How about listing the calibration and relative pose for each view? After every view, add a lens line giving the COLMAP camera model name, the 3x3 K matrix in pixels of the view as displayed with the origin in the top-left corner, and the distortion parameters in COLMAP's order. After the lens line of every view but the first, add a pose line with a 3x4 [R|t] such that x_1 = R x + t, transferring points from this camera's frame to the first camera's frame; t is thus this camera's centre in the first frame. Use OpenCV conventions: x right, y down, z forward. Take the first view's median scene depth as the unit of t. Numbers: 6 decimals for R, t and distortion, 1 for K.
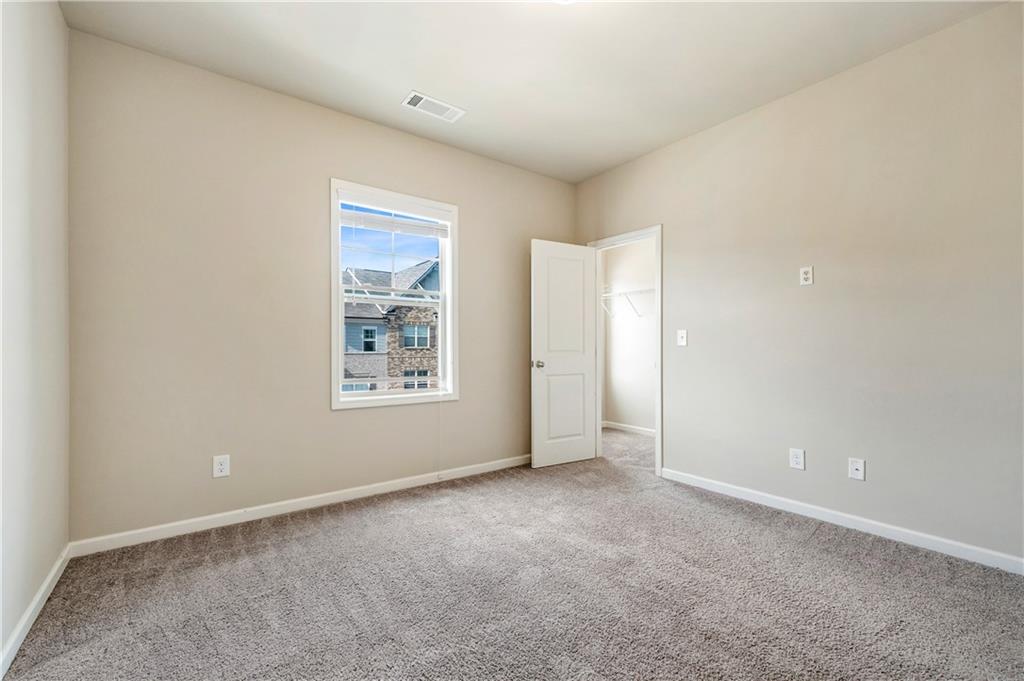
lens RADIAL K [[431.9, 0, 511.9], [0, 431.9, 342.8], [0, 0, 1]] dist [-0.000561, 0.000015]
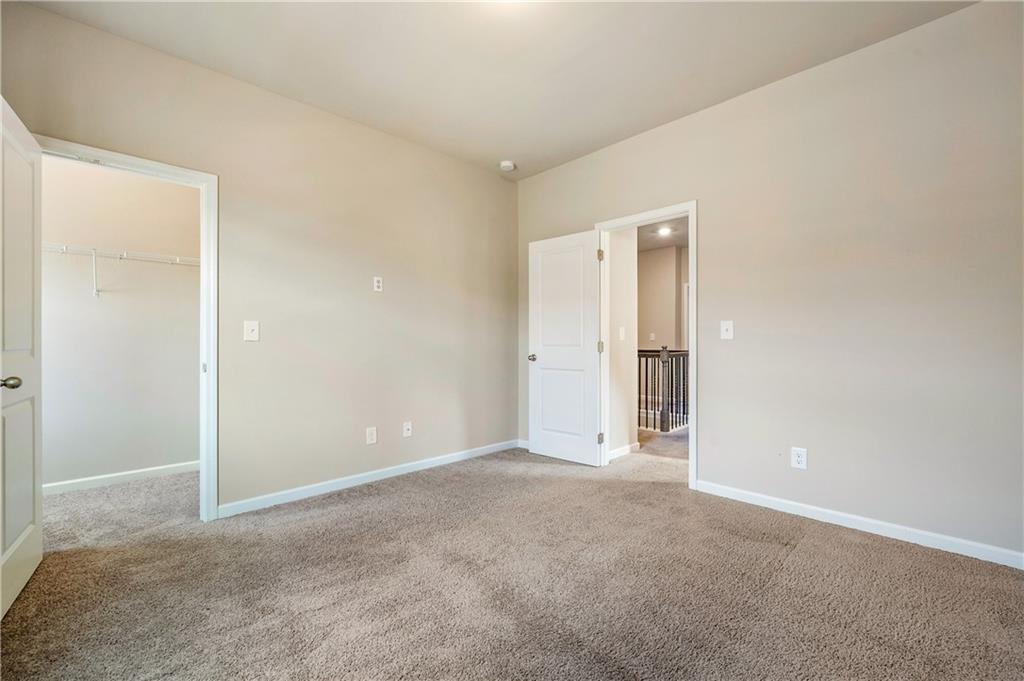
lens RADIAL K [[431.9, 0, 512.0], [0, 431.9, 344.1], [0, 0, 1]] dist [-0.000561, 0.000015]
pose [[-0.129048, 0.001528, 0.991637, -0.518501], [-0.006124, 0.999979, -0.002338, 0.013725], [-0.991619, -0.006374, -0.129036, 0.695620]]
